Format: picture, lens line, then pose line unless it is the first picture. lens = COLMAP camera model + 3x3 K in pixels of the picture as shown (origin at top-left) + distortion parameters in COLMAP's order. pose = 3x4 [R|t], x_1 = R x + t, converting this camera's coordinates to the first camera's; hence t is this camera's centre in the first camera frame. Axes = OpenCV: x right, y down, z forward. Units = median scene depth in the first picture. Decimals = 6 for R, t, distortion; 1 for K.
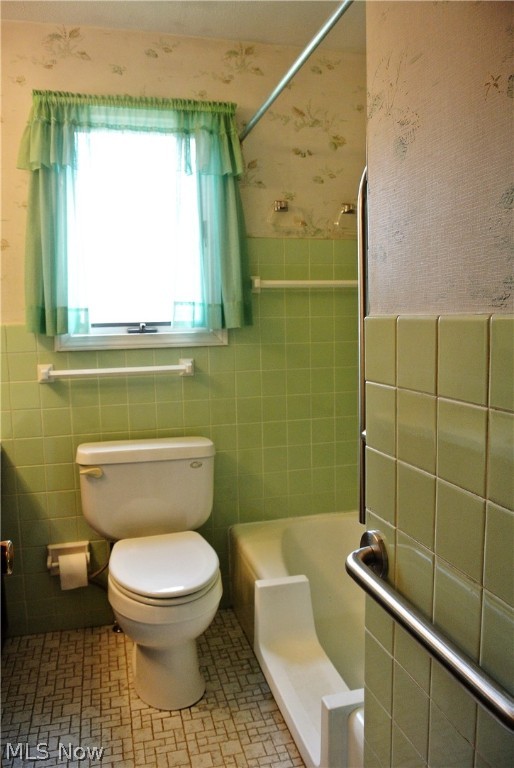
lens RADIAL K [[598.6, 0, 257.0], [0, 598.6, 384.0], [0, 0, 1]] dist [-0.087714, 0.040595]
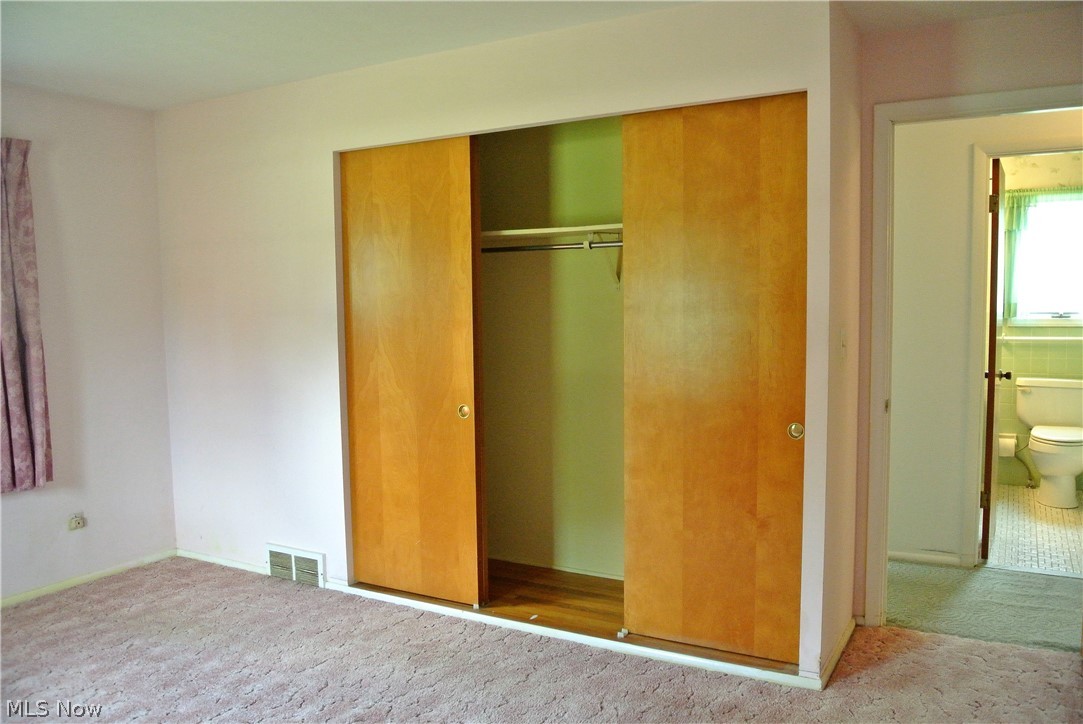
lens RADIAL K [[844.1, 0, 548.6], [0, 844.1, 373.2], [0, 0, 1]] dist [-0.087714, 0.040595]
pose [[0.713509, 0.068847, -0.697255, 0.463746], [-0.079013, 0.996719, 0.017561, 0.166465], [0.696177, 0.042562, 0.716608, -1.924943]]
